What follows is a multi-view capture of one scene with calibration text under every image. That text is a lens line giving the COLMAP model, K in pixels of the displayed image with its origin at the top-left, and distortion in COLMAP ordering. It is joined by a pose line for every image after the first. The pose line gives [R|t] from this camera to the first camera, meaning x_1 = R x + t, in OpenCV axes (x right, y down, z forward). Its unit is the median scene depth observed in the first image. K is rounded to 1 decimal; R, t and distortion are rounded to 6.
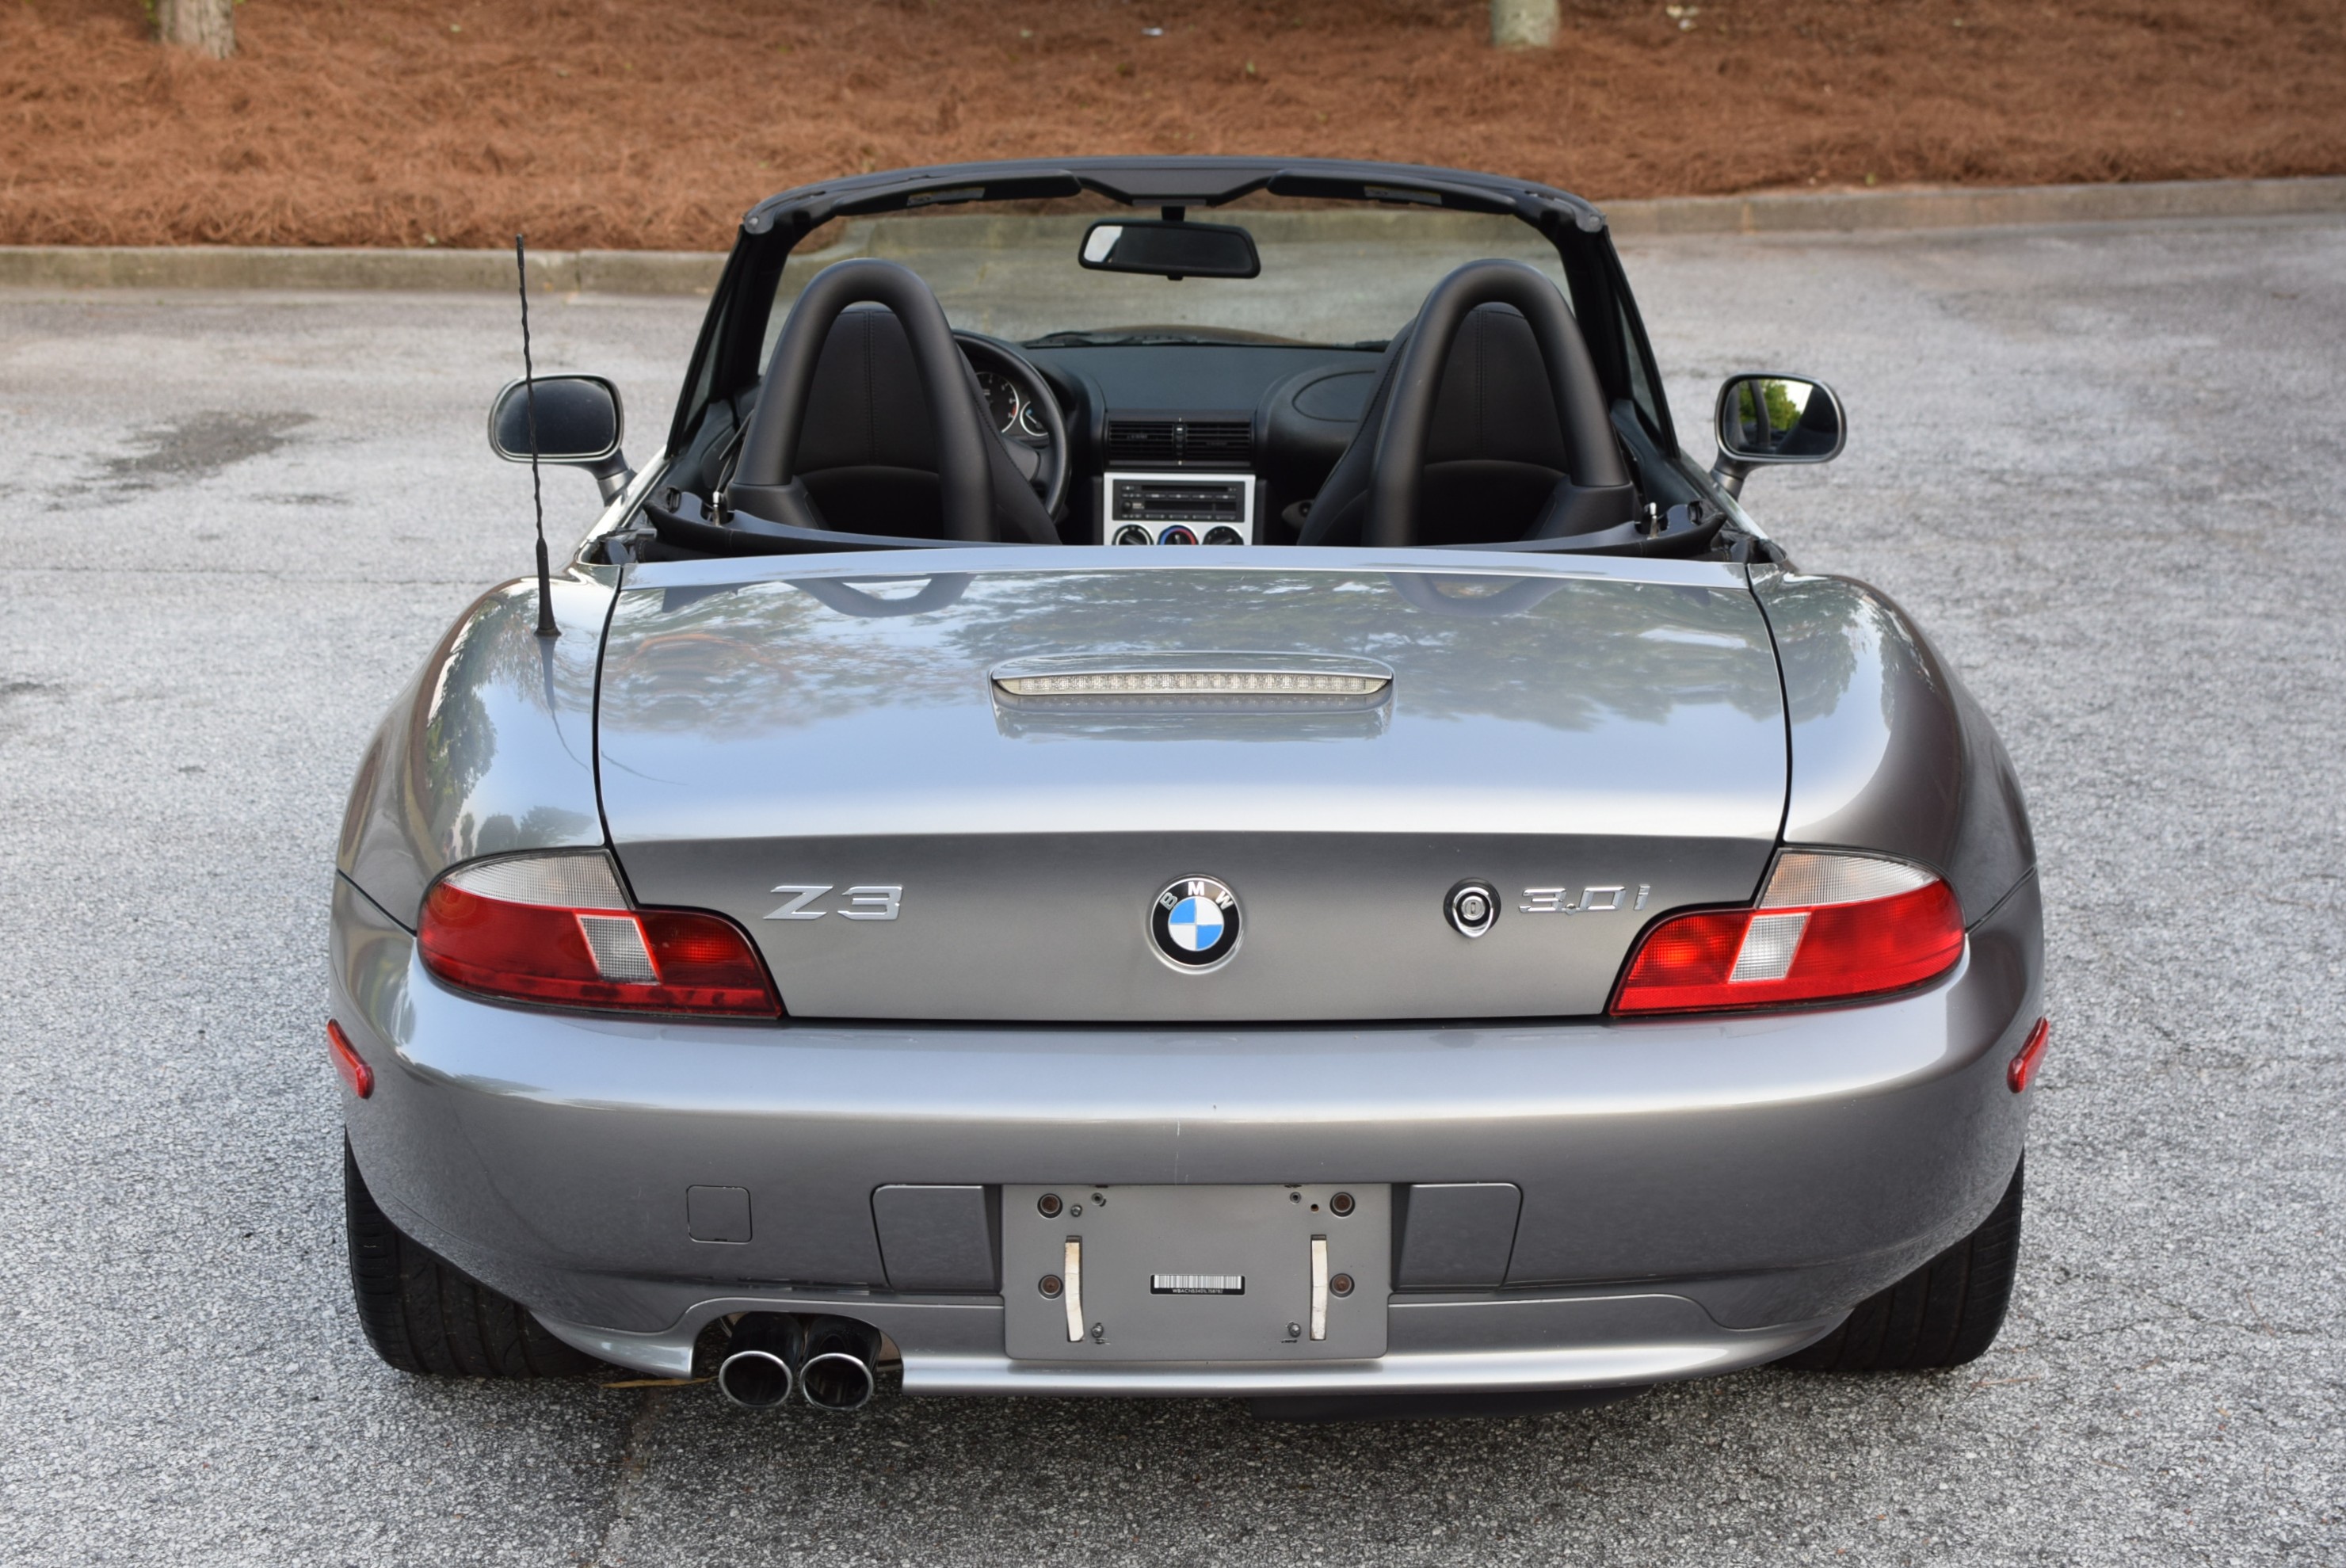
lens RADIAL K [[3482.4, 0, 1173.0], [0, 3482.4, 784.0], [0, 0, 1]] dist [0.009813, 0.047096]
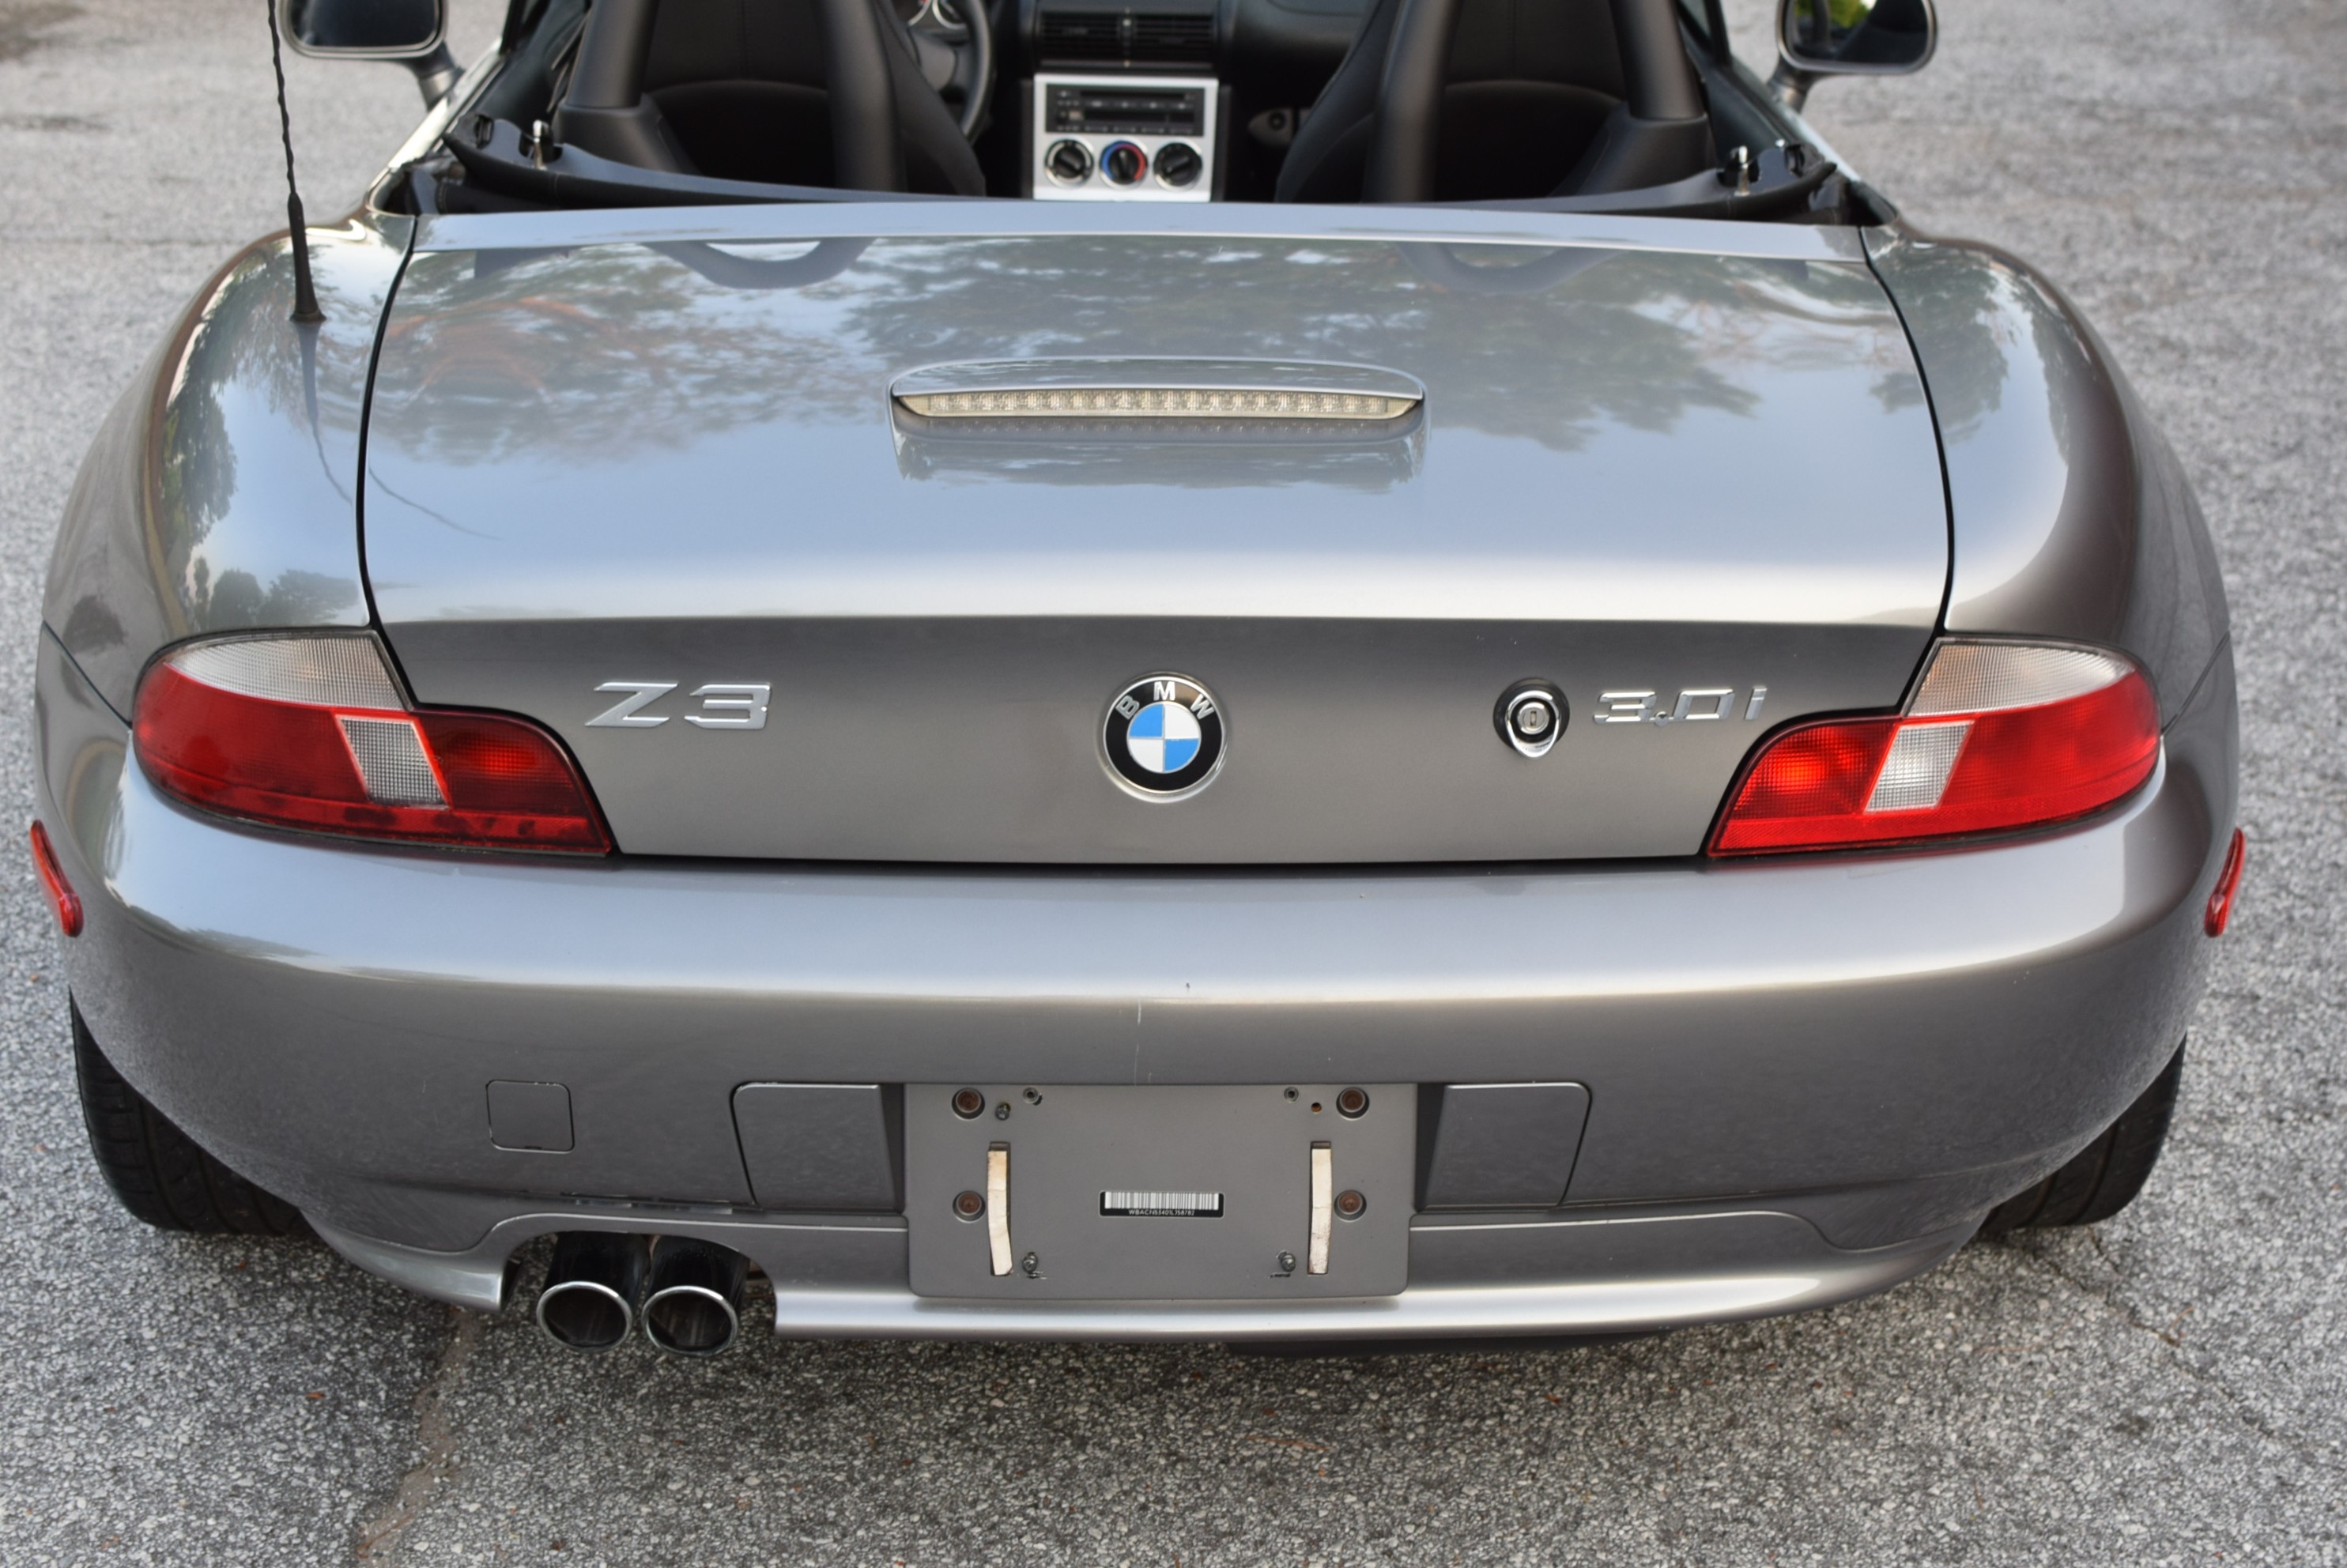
lens RADIAL K [[3565.0, 0, 1173.5], [0, 3565.0, 784.0], [0, 0, 1]] dist [0.003288, 0.044426]
pose [[0.999728, 0.005954, 0.022546, -0.008337], [-0.008633, 0.992659, 0.120637, -0.041315], [-0.021663, -0.120799, 0.992441, 0.230870]]
